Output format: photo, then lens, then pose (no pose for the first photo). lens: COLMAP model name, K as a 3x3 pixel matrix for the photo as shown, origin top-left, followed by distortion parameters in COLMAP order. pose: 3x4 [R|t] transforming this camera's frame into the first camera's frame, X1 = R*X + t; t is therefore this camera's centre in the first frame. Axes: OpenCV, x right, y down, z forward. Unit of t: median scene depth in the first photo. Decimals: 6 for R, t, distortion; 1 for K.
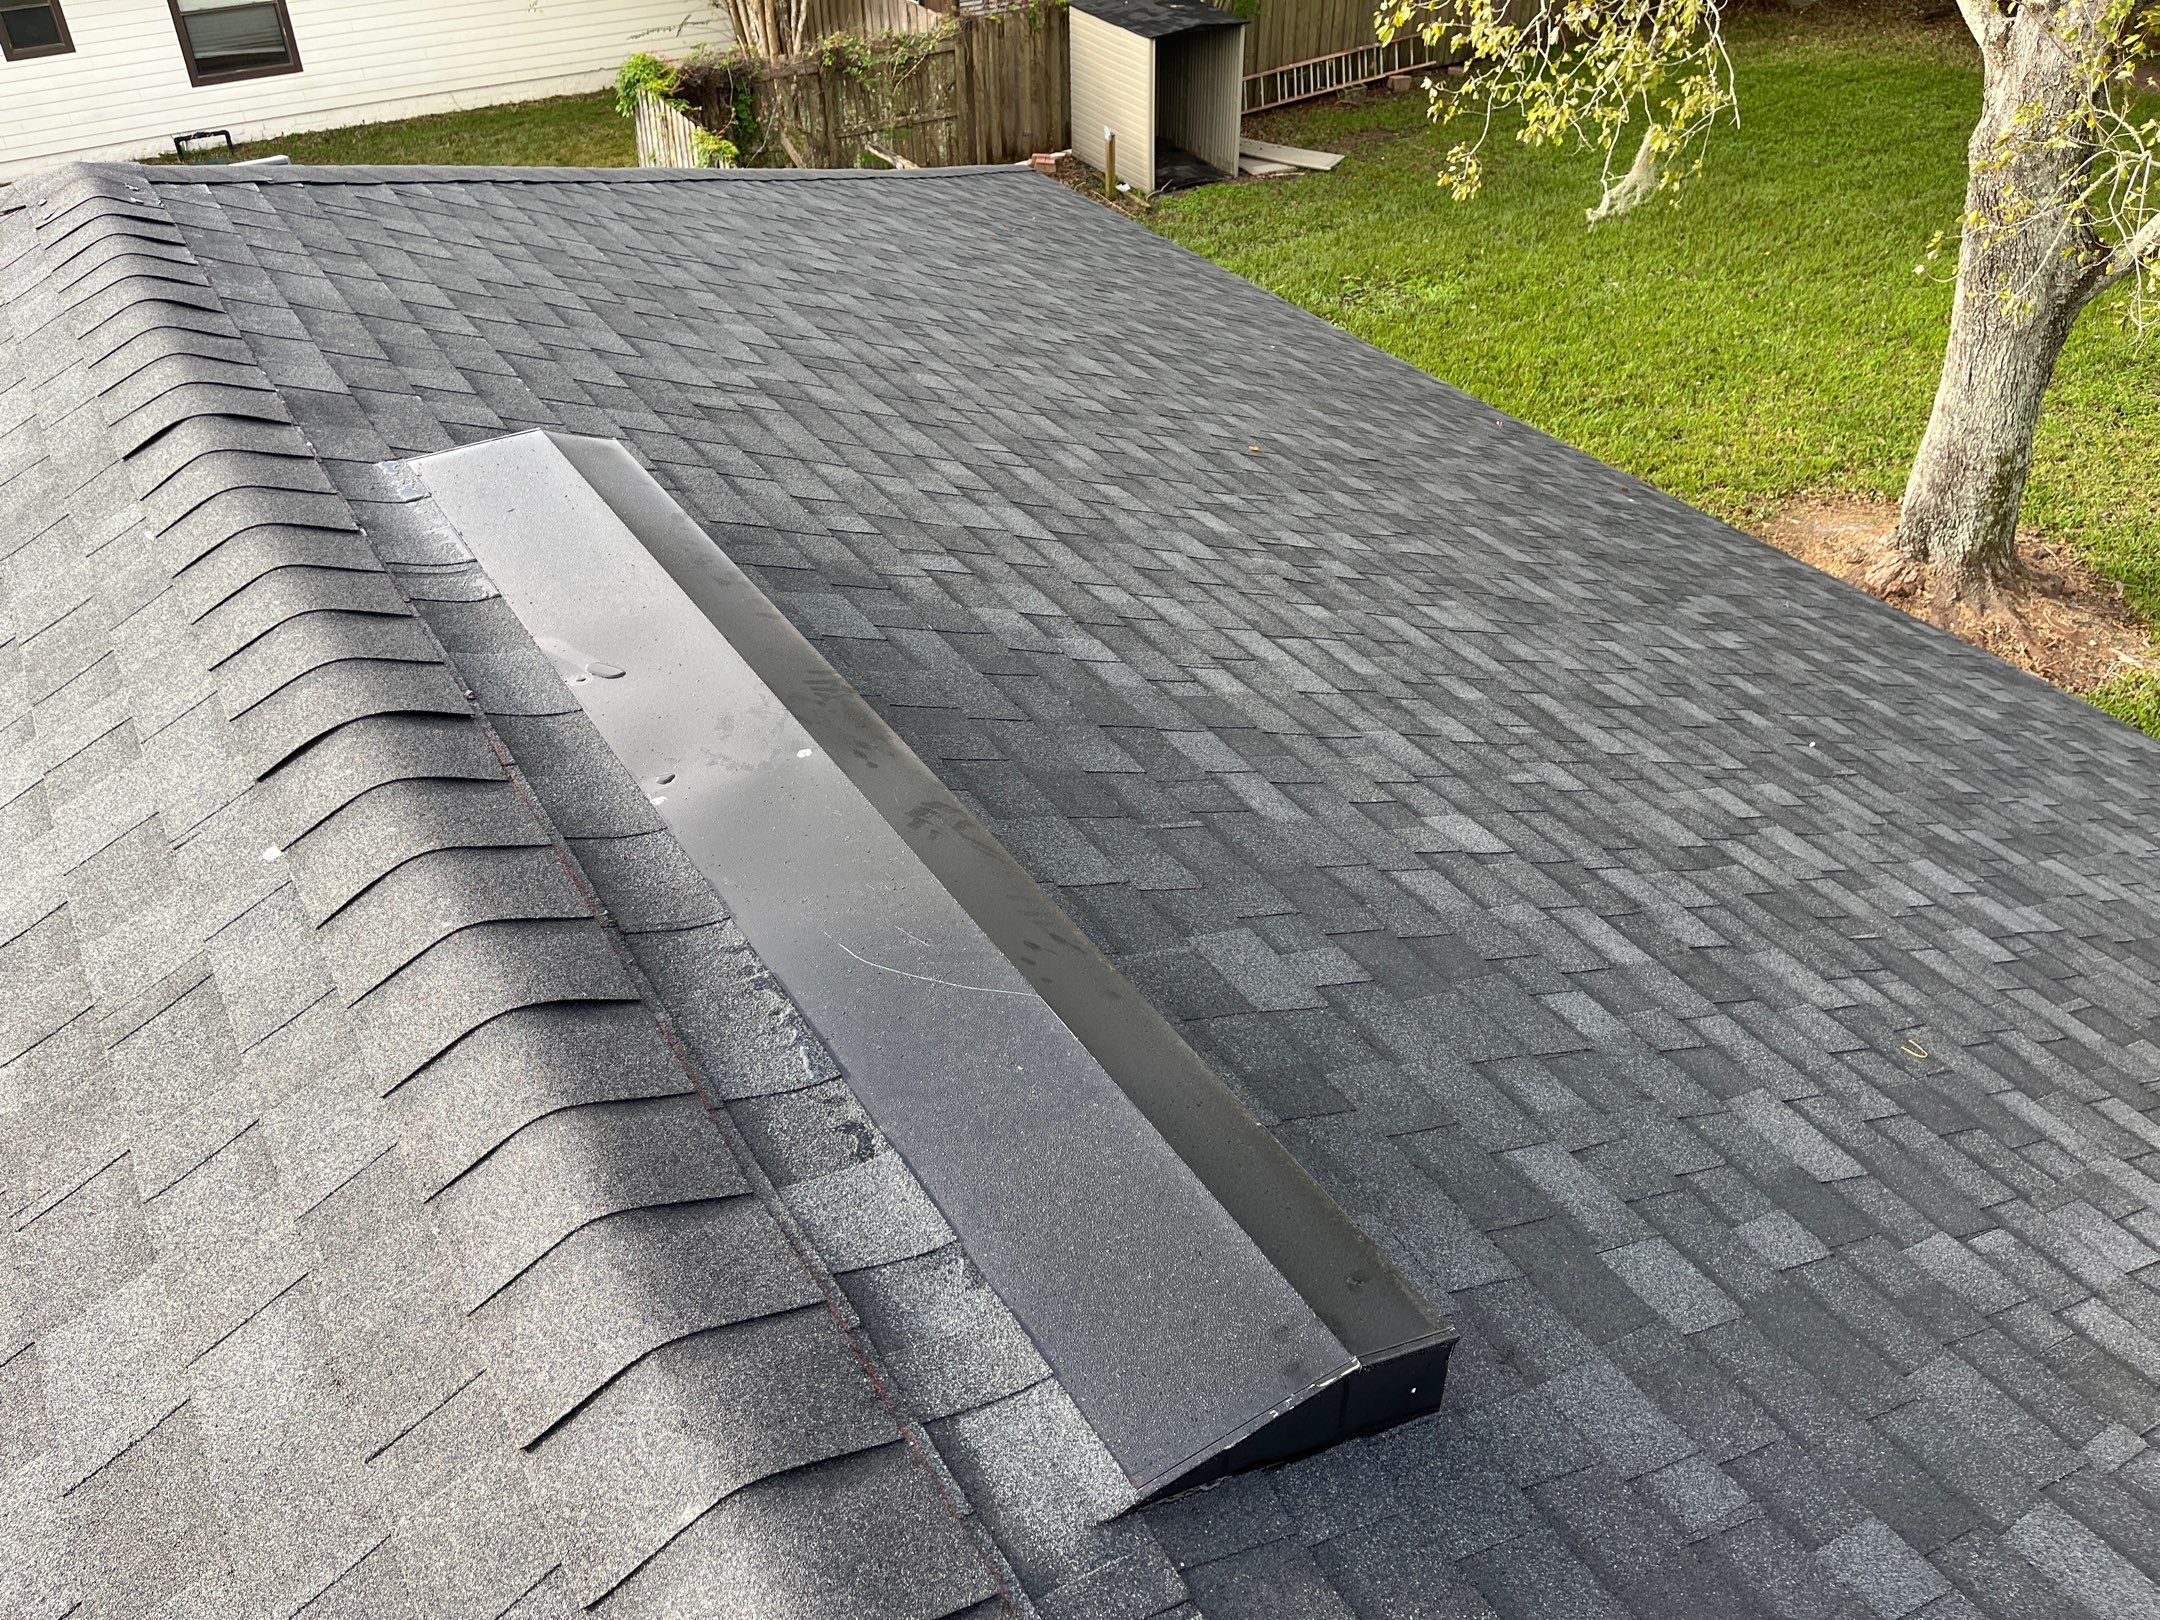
lens RADIAL K [[1649.1, 0, 1080.0], [0, 1649.1, 810.0], [0, 0, 1]] dist [0.127164, -0.143787]
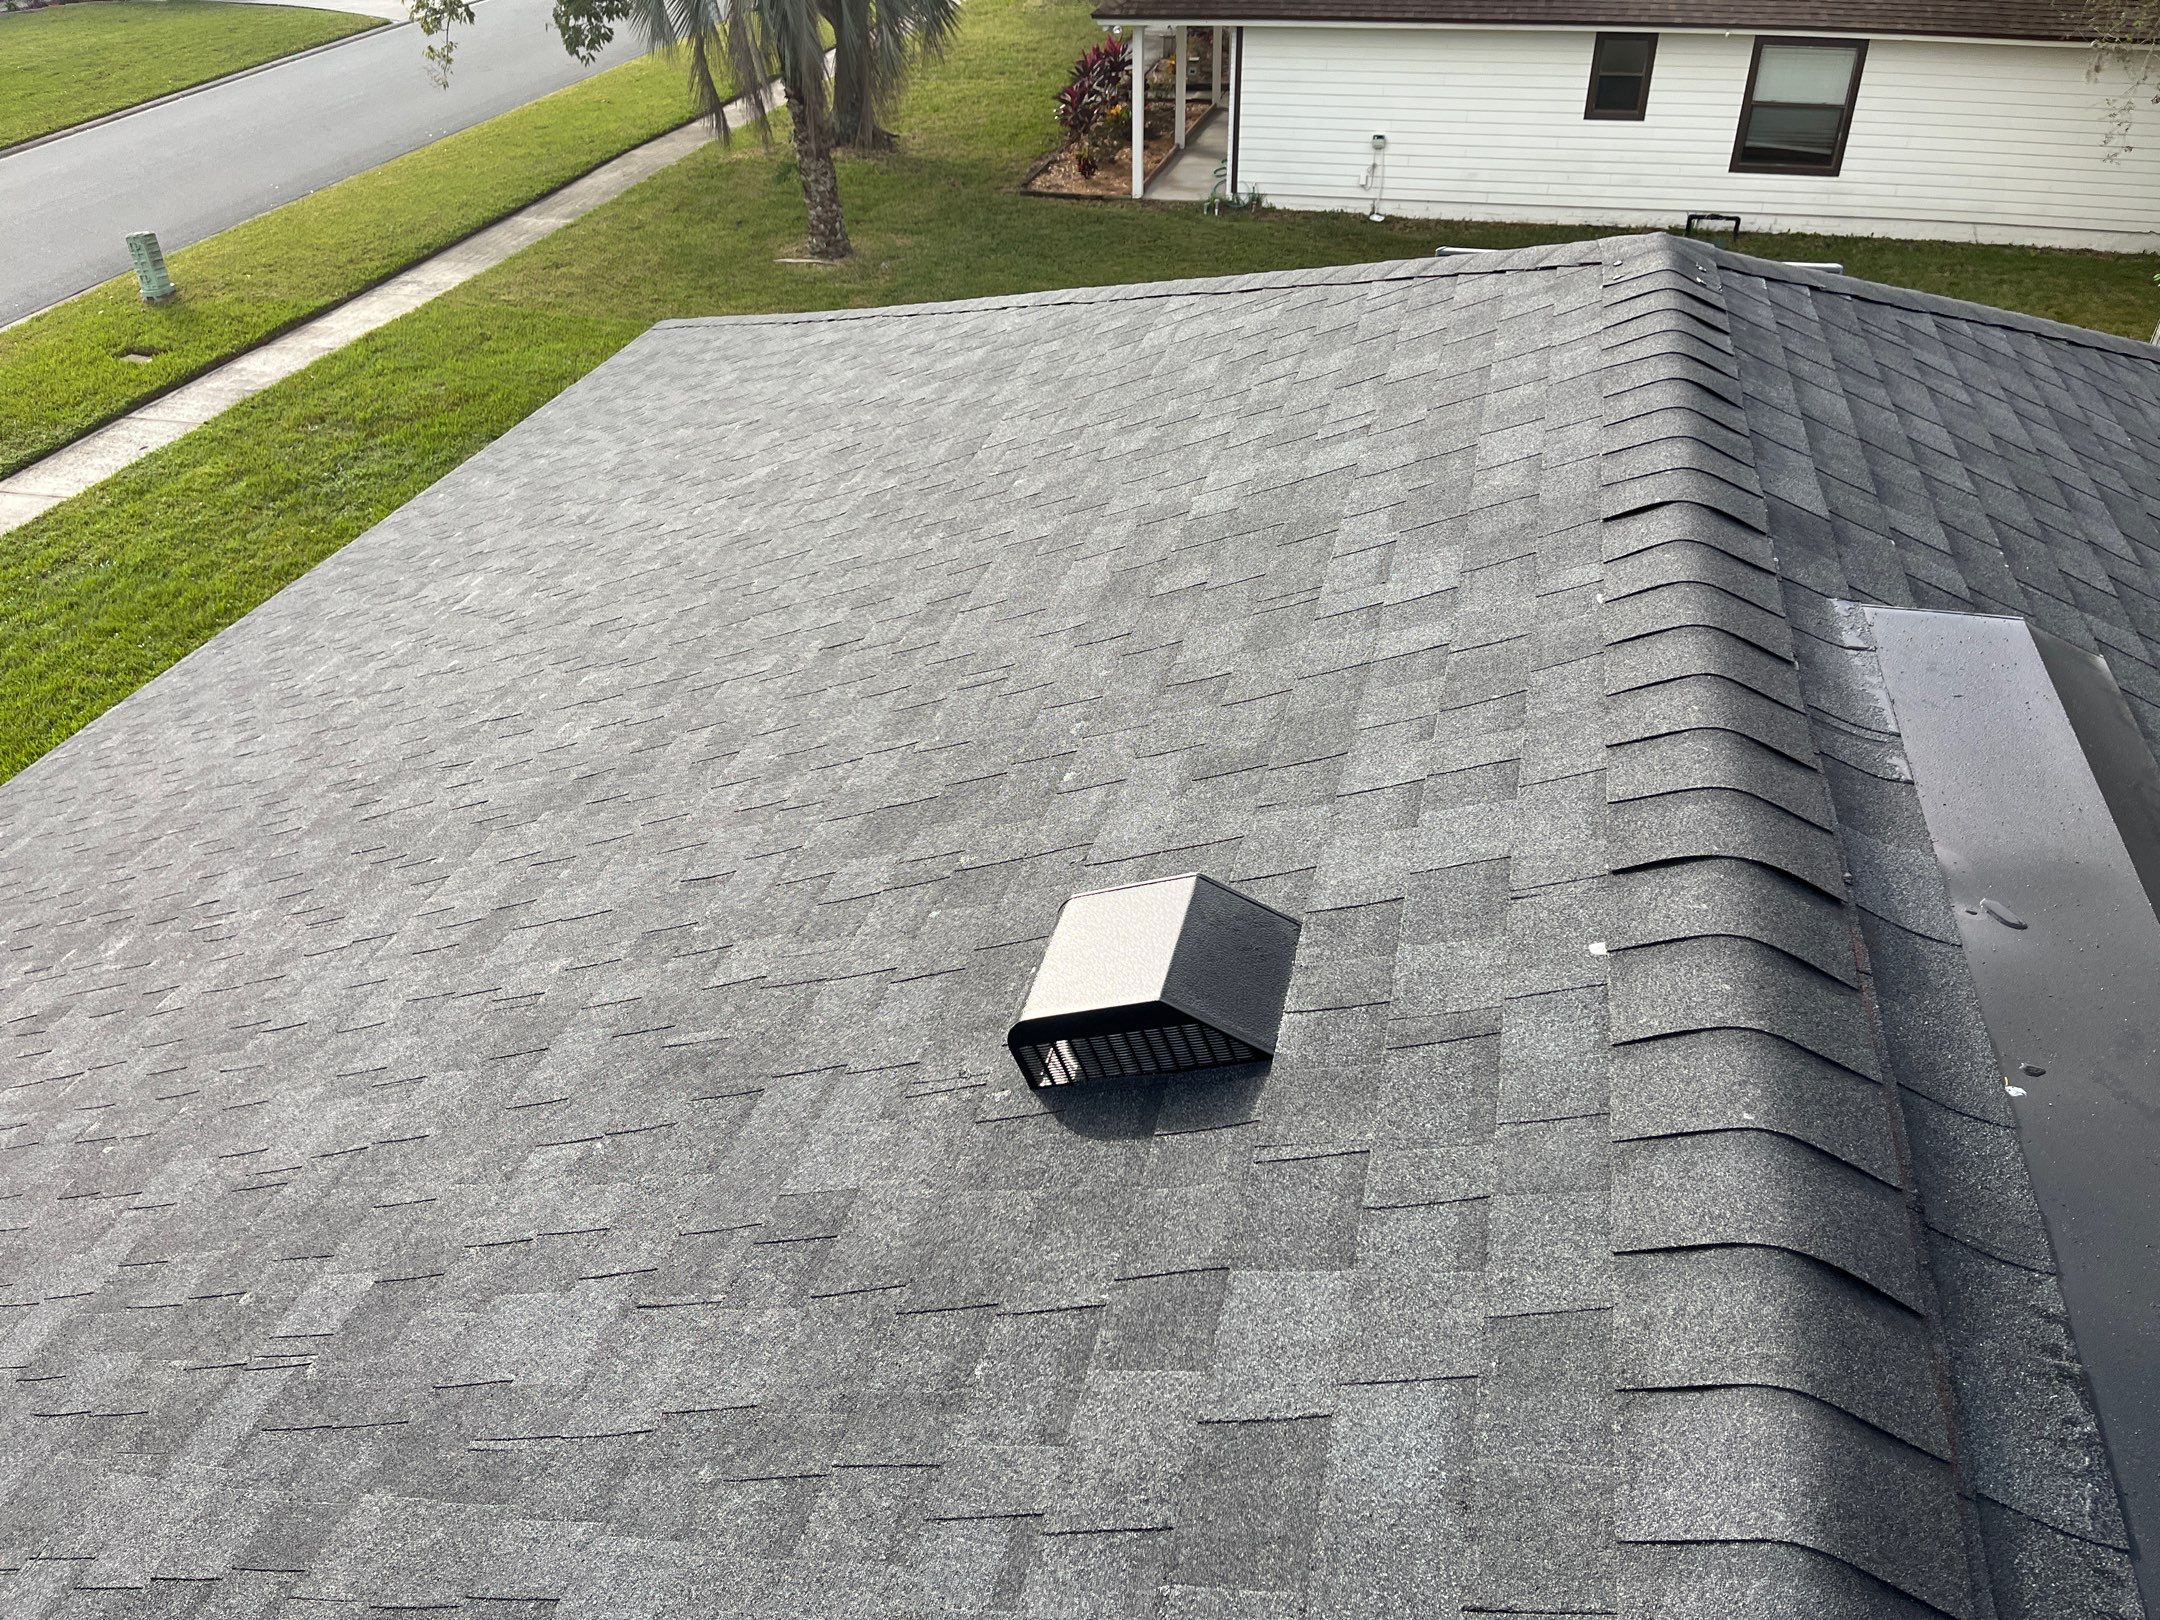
lens RADIAL K [[1649.1, 0, 1080.0], [0, 1649.1, 810.0], [0, 0, 1]] dist [0.127164, -0.143787]
pose [[0.699117, 0.408894, -0.586550, -0.104320], [-0.438033, 0.893307, 0.100641, -0.008606], [0.565121, 0.186569, 0.803636, 0.017631]]
